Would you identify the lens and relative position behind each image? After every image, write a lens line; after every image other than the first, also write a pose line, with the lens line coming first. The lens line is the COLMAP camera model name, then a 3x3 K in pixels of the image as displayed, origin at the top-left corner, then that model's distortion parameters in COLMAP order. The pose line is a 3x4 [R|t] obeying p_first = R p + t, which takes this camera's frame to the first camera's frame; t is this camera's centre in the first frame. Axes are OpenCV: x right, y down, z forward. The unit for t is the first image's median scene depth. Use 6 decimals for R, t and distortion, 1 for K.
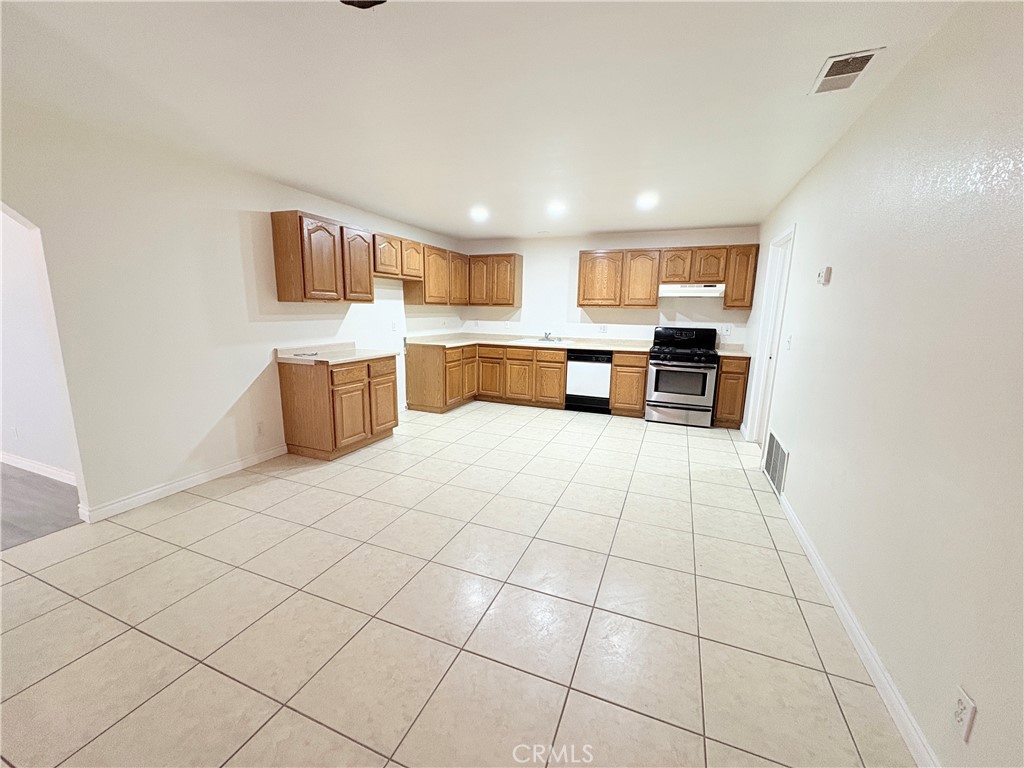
lens RADIAL K [[408.9, 0, 509.4], [0, 408.9, 382.8], [0, 0, 1]] dist [-0.001603, 0.000029]
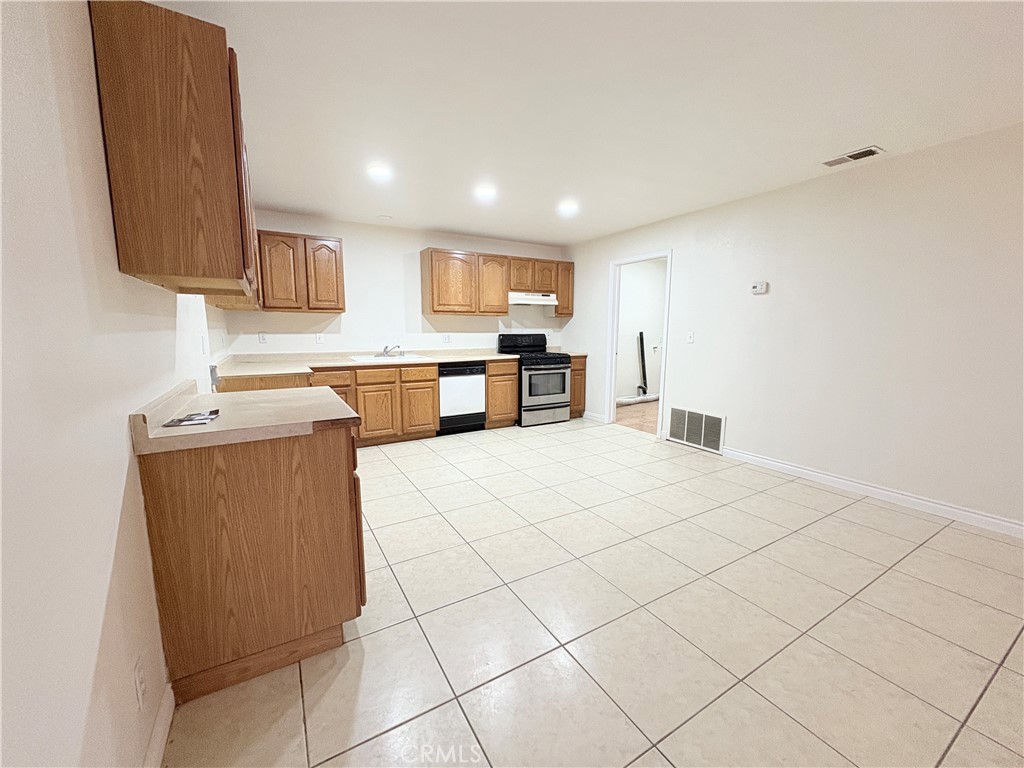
lens RADIAL K [[408.9, 0, 512.1], [0, 408.9, 384.9], [0, 0, 1]] dist [-0.001603, 0.000029]
pose [[0.604309, -0.123899, 0.787057, -0.444056], [0.149355, 0.987940, 0.040846, -0.052501], [-0.782626, 0.092867, 0.615526, 0.386701]]
